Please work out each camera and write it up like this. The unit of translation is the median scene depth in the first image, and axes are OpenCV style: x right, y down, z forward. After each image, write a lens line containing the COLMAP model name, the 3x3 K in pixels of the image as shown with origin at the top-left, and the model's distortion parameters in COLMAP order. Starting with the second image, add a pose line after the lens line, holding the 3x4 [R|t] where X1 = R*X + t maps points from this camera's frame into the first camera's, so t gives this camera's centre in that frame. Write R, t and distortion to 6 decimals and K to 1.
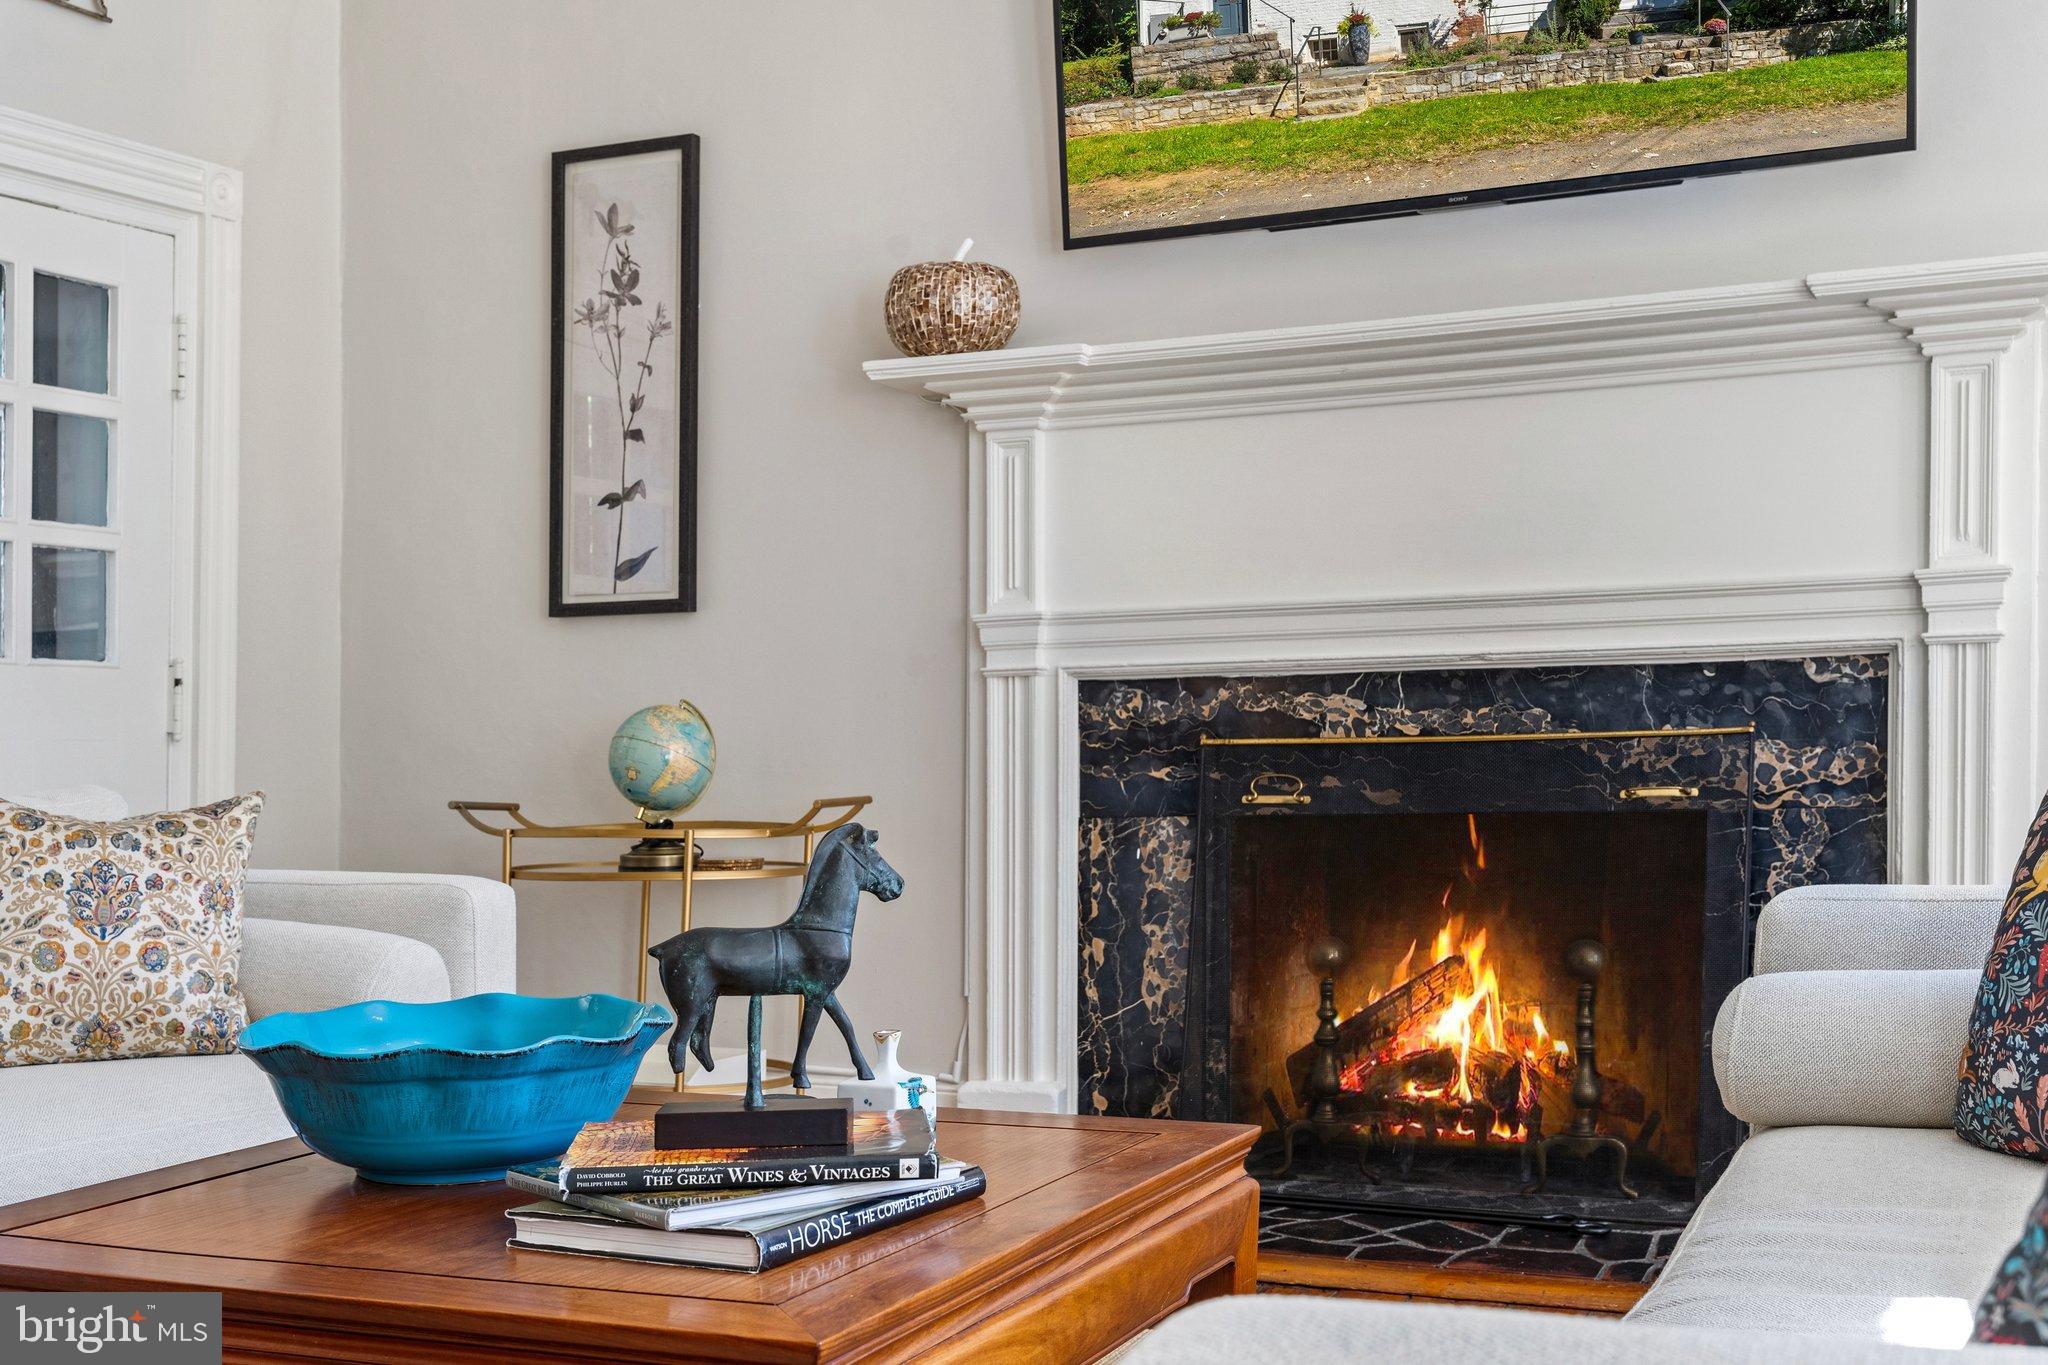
lens RADIAL K [[2334.1, 0, 1024.6], [0, 2334.1, 691.9], [0, 0, 1]] dist [0.028386, 0.000000]
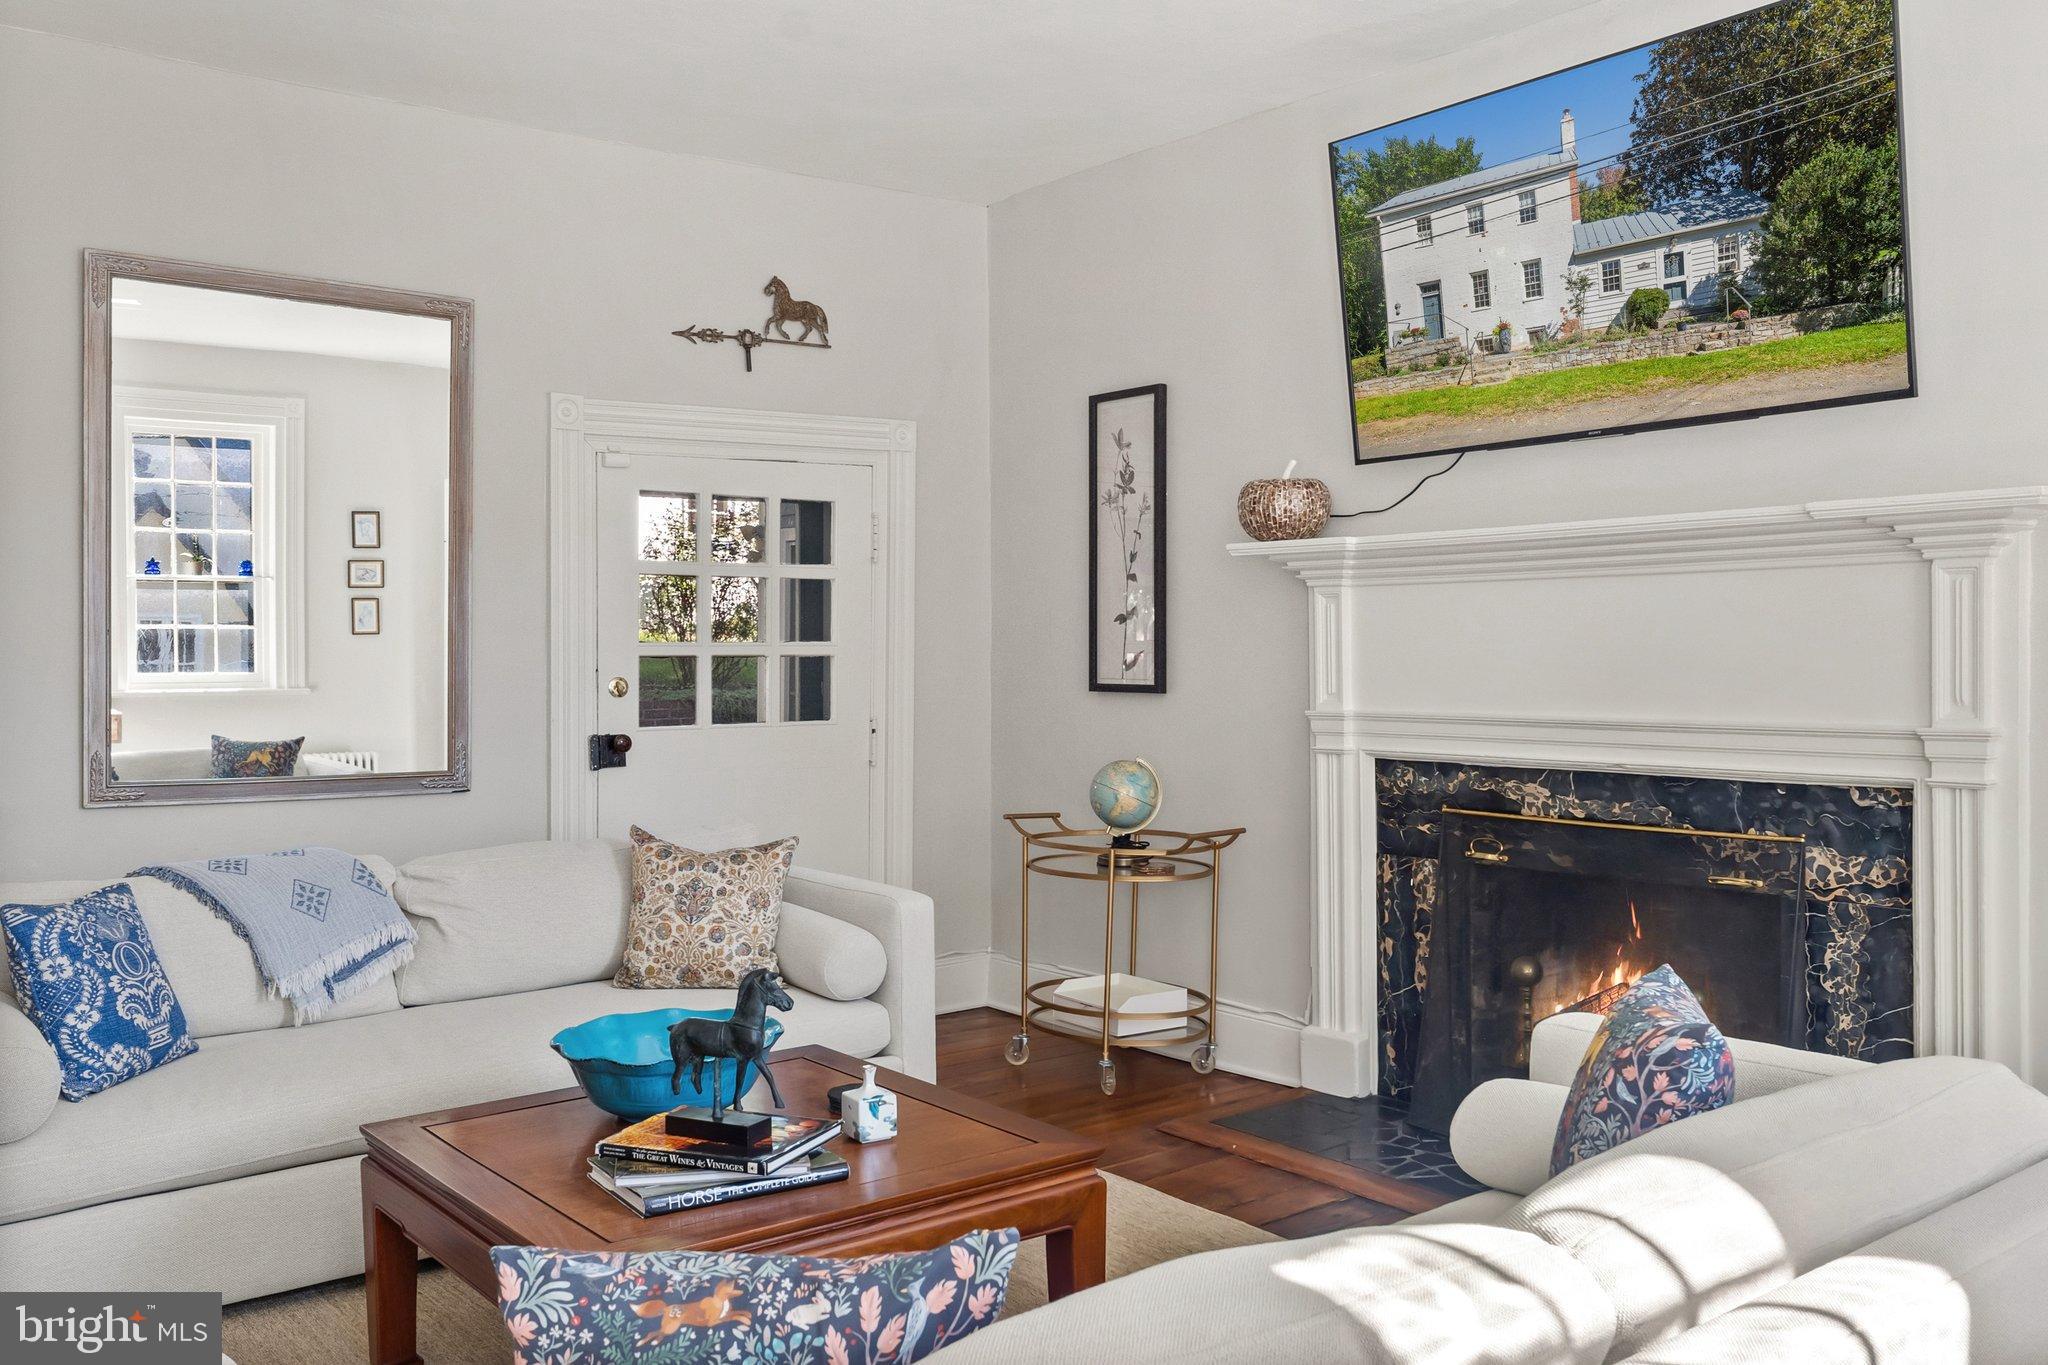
lens RADIAL K [[1689.3, 0, 999.0], [0, 1689.3, 619.0], [0, 0, 1]] dist [0.012991, 0.011755]
pose [[0.884936, -0.000567, -0.465712, 0.336383], [0.002300, 0.999992, 0.003153, -0.104982], [0.465706, -0.003862, 0.884931, -0.038313]]
